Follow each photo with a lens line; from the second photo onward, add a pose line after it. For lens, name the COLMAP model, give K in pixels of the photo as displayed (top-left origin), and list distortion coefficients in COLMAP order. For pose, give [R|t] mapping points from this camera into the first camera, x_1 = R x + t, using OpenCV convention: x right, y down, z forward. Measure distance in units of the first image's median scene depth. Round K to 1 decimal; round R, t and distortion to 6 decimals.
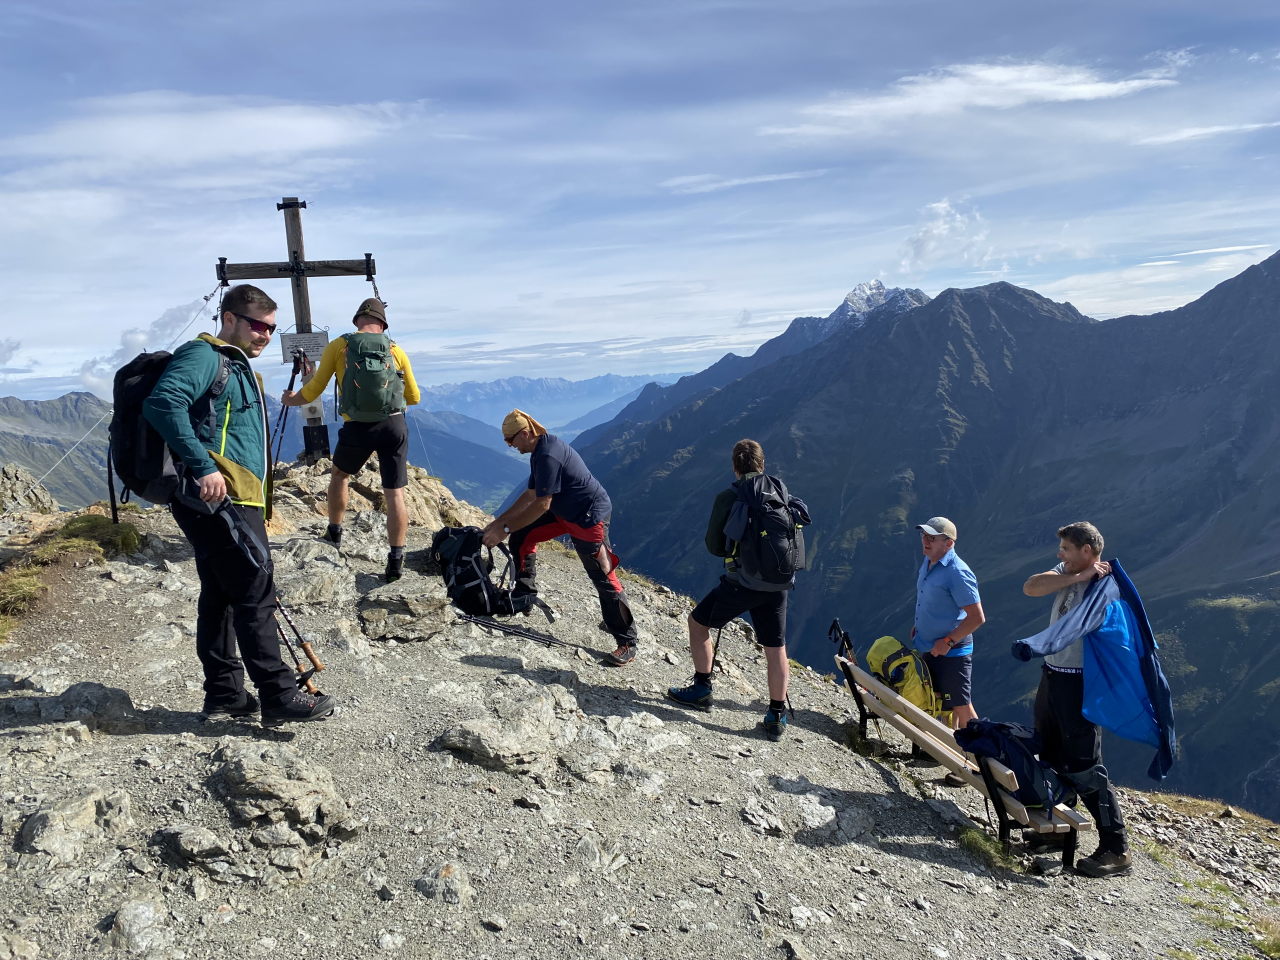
lens RADIAL K [[979.0, 0, 640.0], [0, 979.0, 480.0], [0, 0, 1]] dist [0.031625, -0.010657]
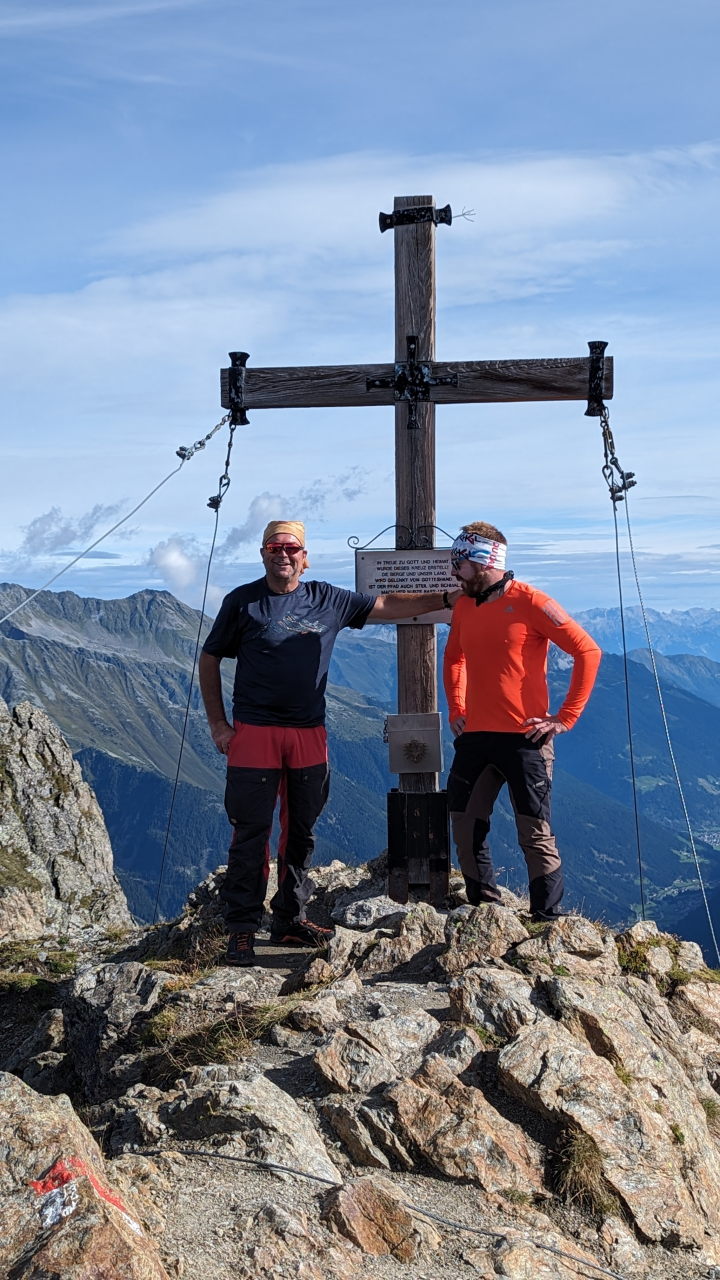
lens RADIAL K [[1664.9, 0, 360.0], [0, 1664.9, 640.0], [0, 0, 1]] dist [0.070208, -0.064990]
pose [[0.922064, 0.067532, -0.381101, -0.248704], [-0.097410, 0.993456, -0.059638, -0.162699], [0.374579, 0.092113, 0.922608, 0.882642]]
